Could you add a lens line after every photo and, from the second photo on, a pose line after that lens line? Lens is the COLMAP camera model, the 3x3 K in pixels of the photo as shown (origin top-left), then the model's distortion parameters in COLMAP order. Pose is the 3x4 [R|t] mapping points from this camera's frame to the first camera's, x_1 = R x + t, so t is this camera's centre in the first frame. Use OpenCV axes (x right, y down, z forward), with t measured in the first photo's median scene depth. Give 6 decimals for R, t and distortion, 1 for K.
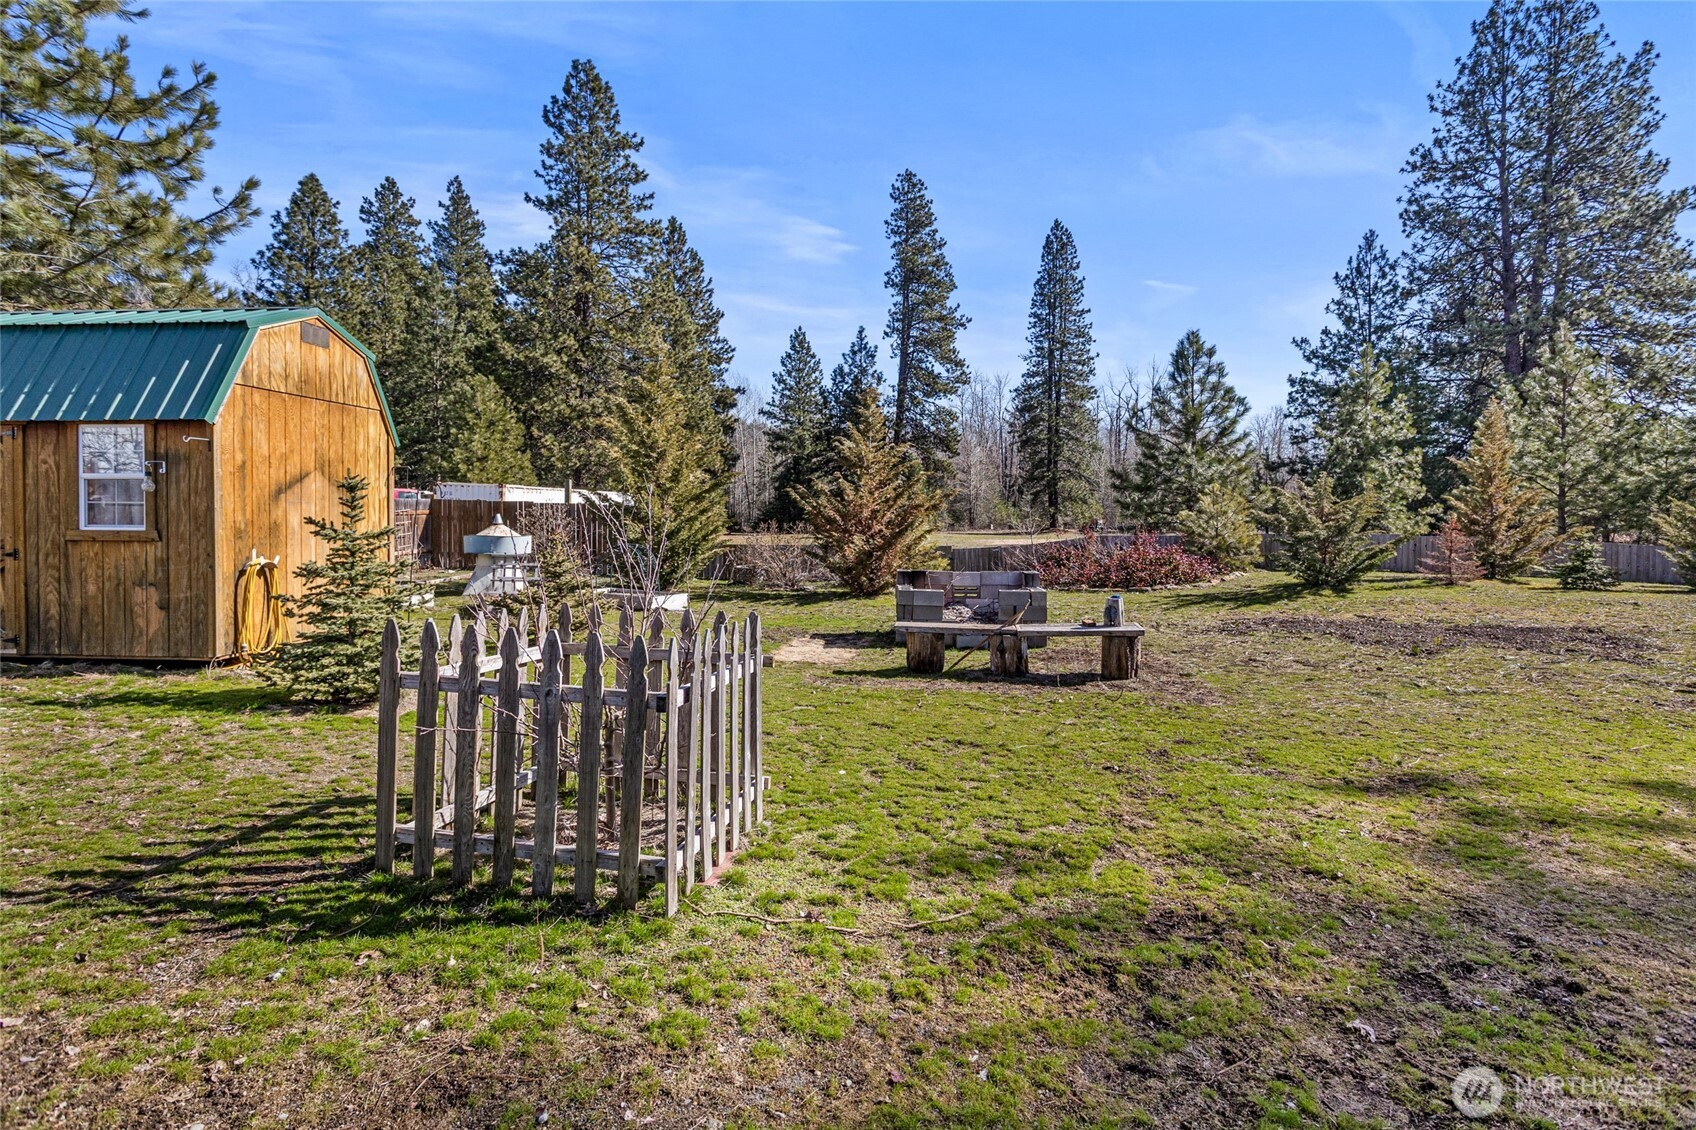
lens RADIAL K [[870.3, 0, 868.6], [0, 870.3, 525.6], [0, 0, 1]] dist [-0.011584, 0.012252]
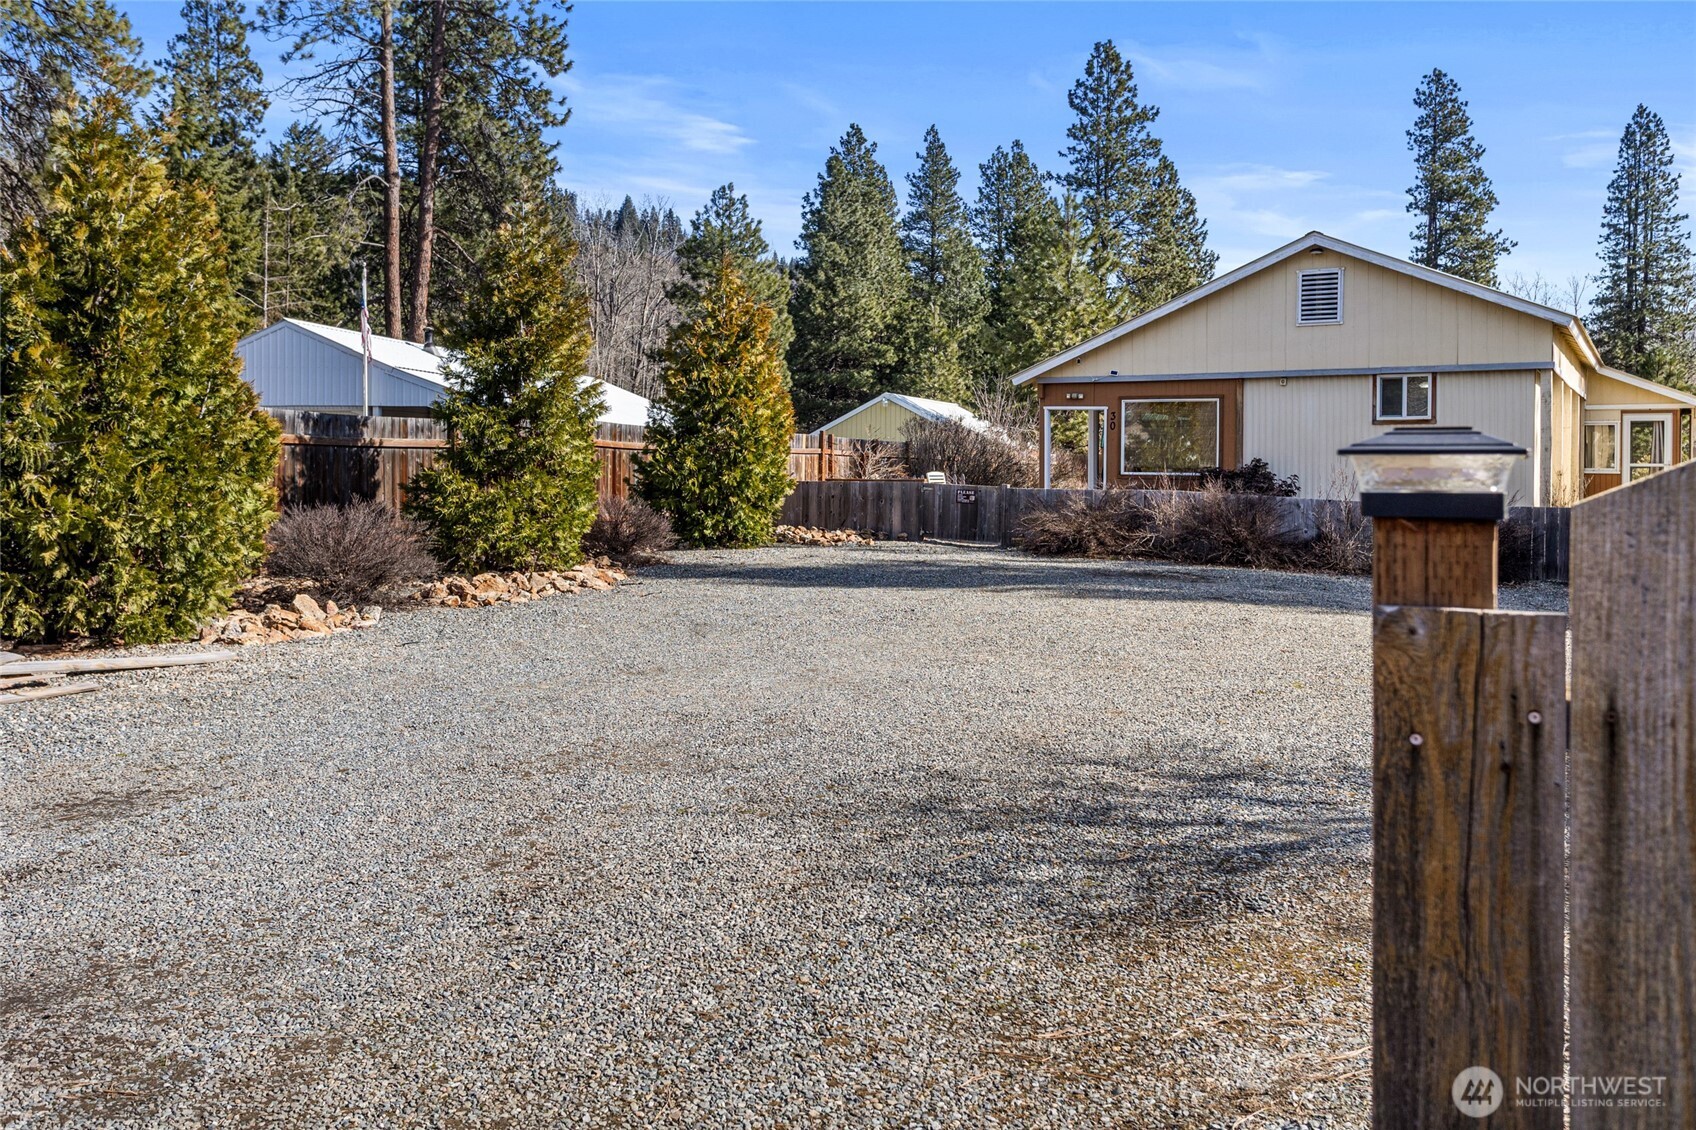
lens RADIAL K [[1367.5, 0, 882.4], [0, 1367.5, 465.6], [0, 0, 1]] dist [0.021080, -0.008924]
pose [[0.944799, 0.003021, -0.327635, -0.026314], [-0.009816, 0.999770, -0.019089, 0.008064], [0.327502, 0.021251, 0.944611, -0.457810]]
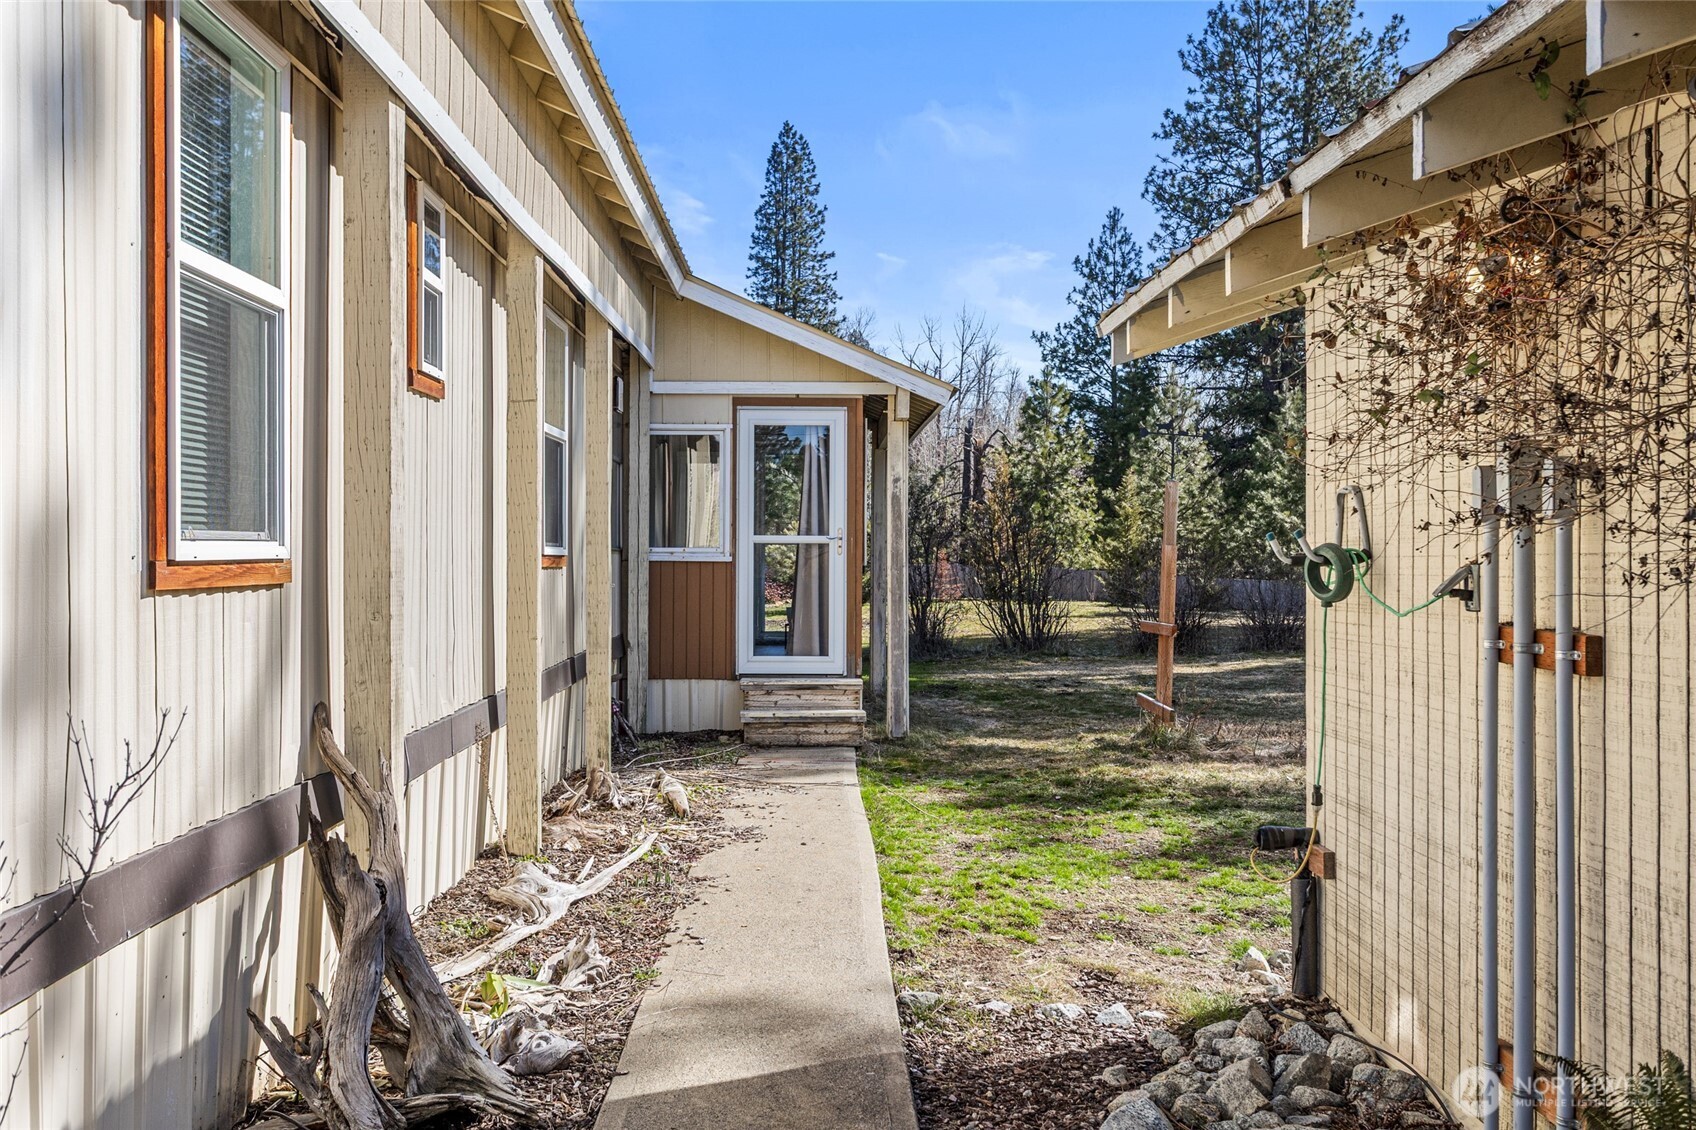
lens RADIAL K [[1537.7, 0, 856.4], [0, 1537.7, 565.6], [0, 0, 1]] dist [-0.003311, 0.000000]
pose [[0.977499, -0.004288, 0.210896, 0.011318], [0.004258, 0.999991, 0.000596, 0.002856], [-0.210897, 0.000315, 0.977508, -0.245990]]
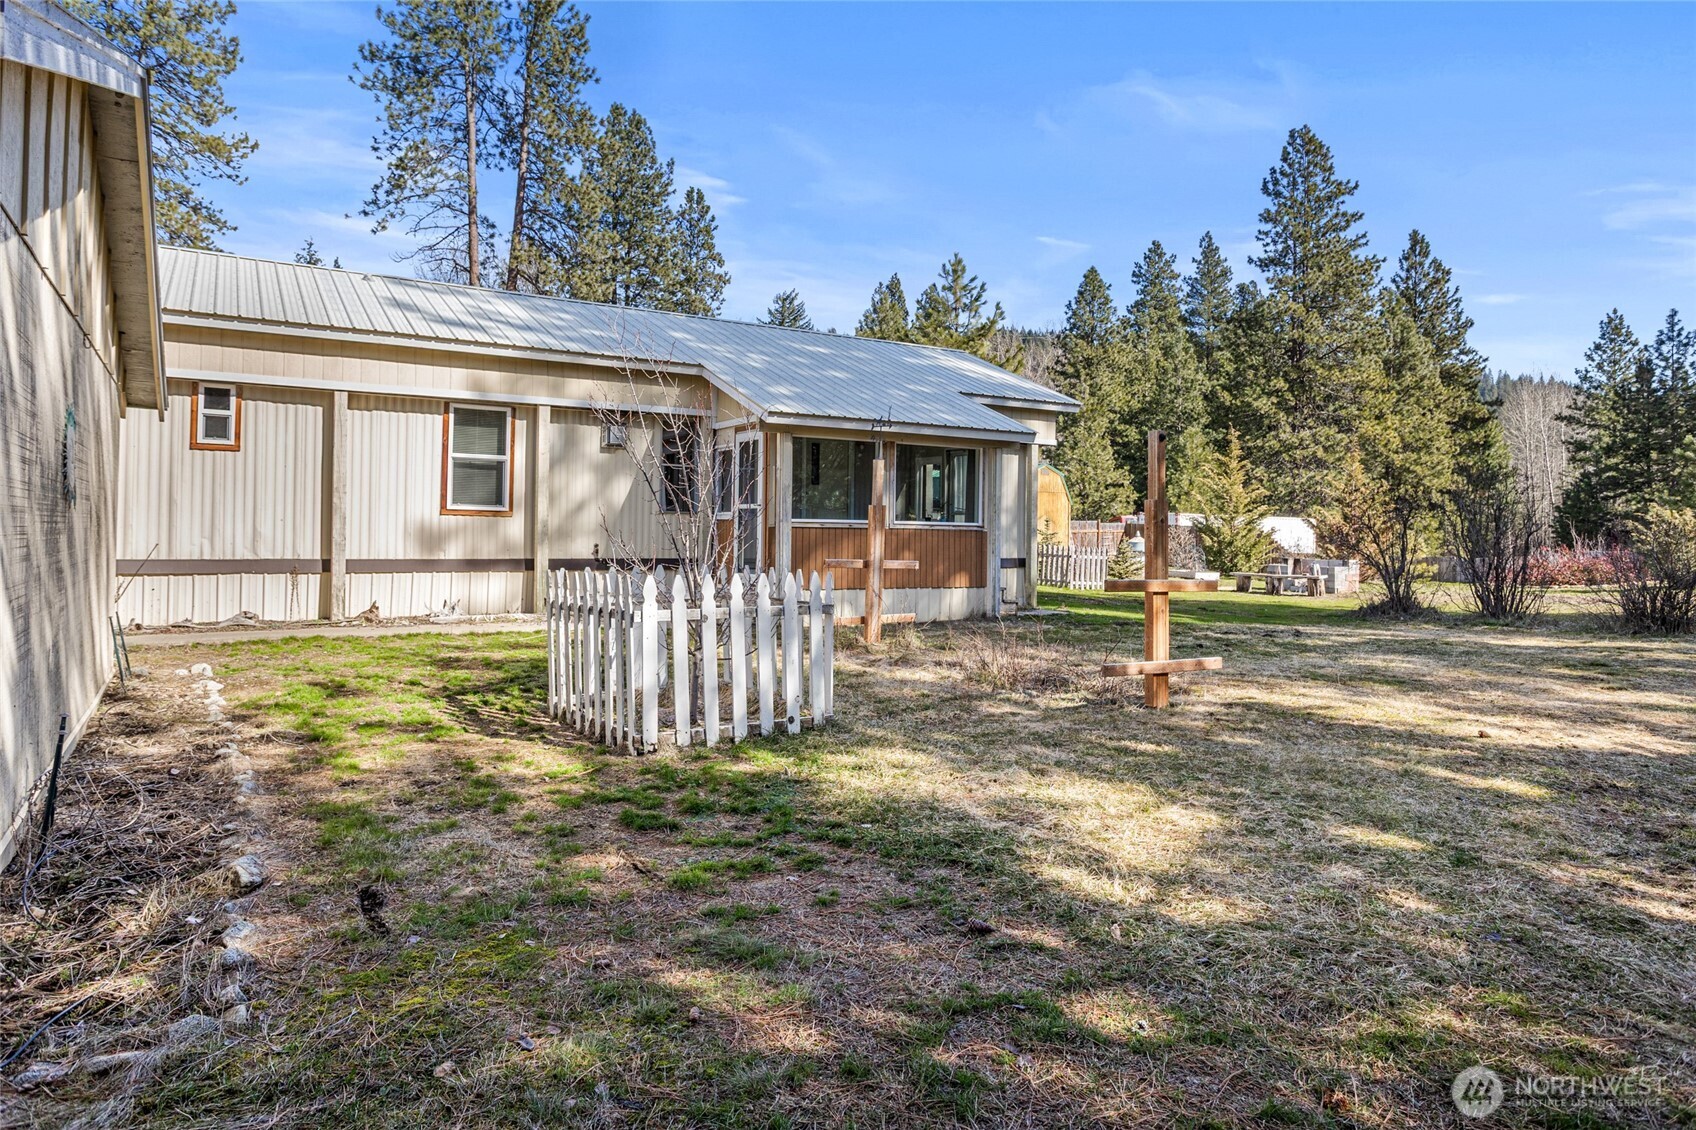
lens RADIAL K [[1021.4, 0, 849.4], [0, 1021.4, 523.2], [0, 0, 1]] dist [-0.009112, -0.002665]
pose [[0.681141, -0.005887, -0.732129, 0.163341], [-0.016982, 0.999572, -0.023837, 0.007154], [0.731956, 0.028669, 0.680749, -0.207853]]
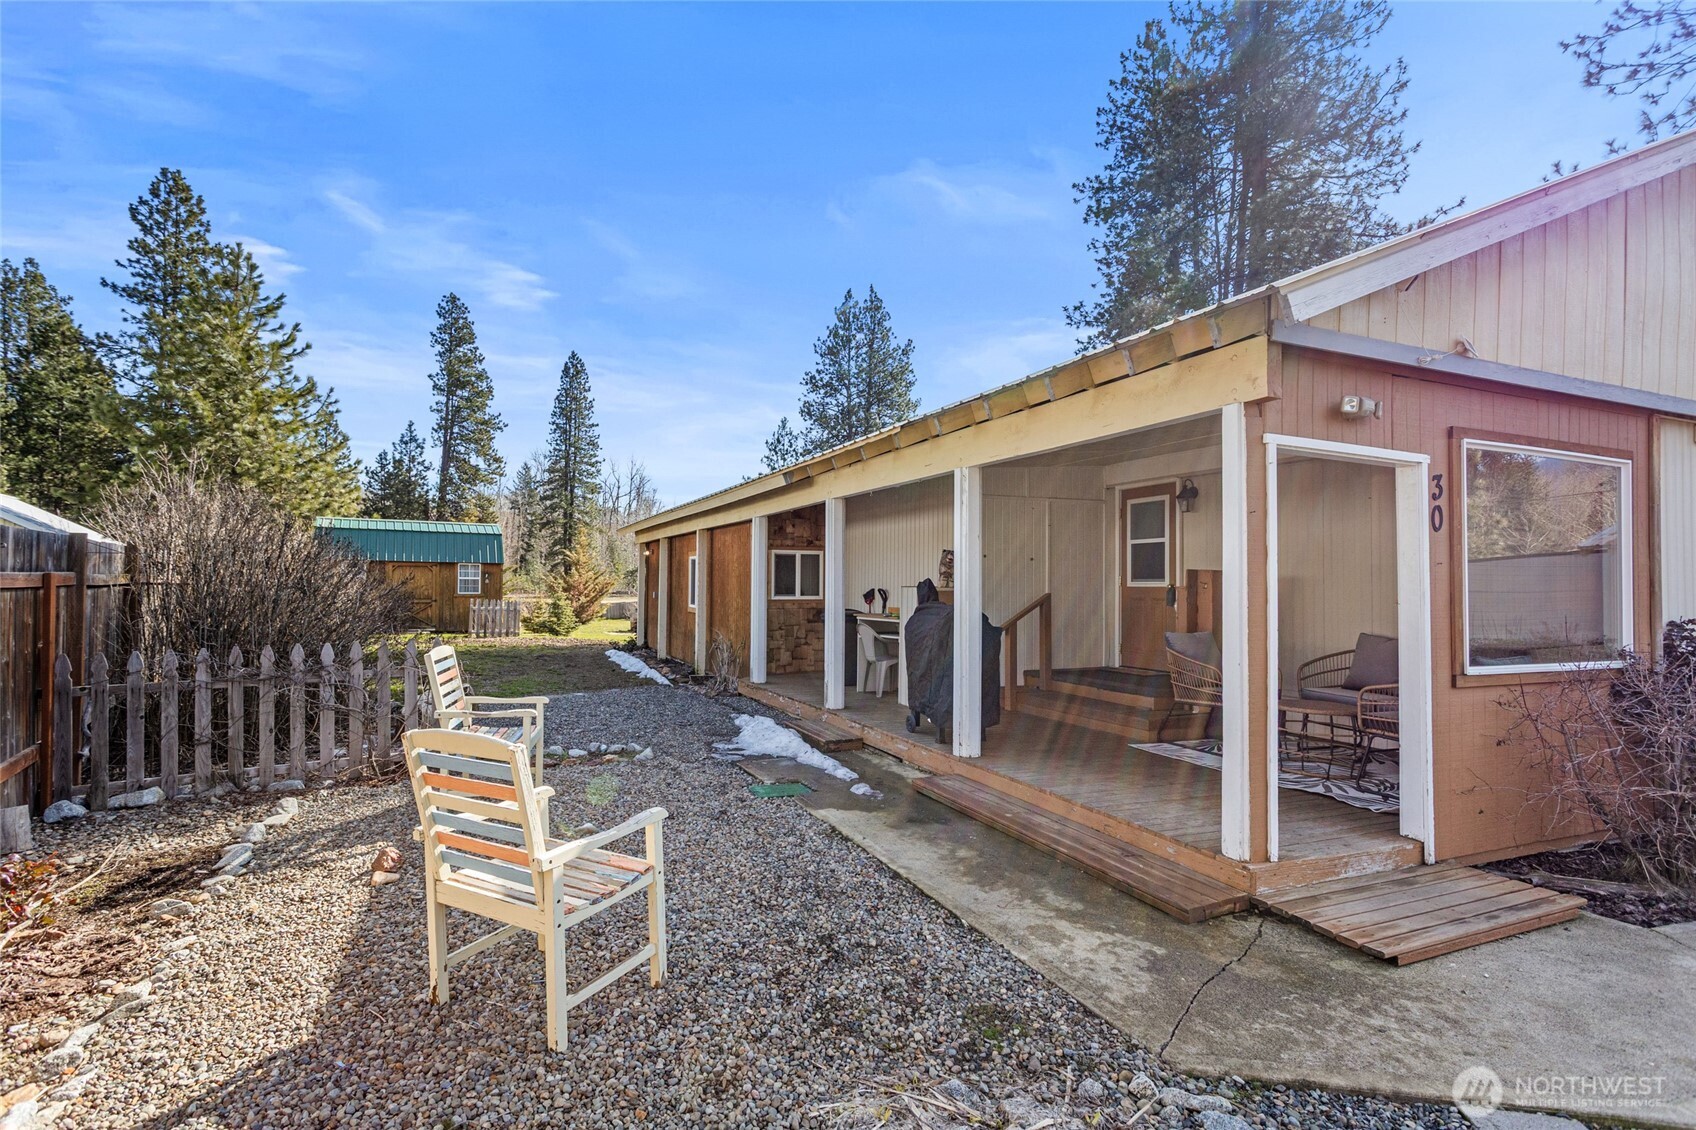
lens RADIAL K [[802.5, 0, 817.0], [0, 802.5, 578.2], [0, 0, 1]] dist [0.001881, 0.000180]
pose [[0.844263, 0.013312, 0.535764, -0.125881], [-0.005779, 0.999859, -0.015736, -0.001173], [-0.535899, 0.010189, 0.844221, -0.218066]]
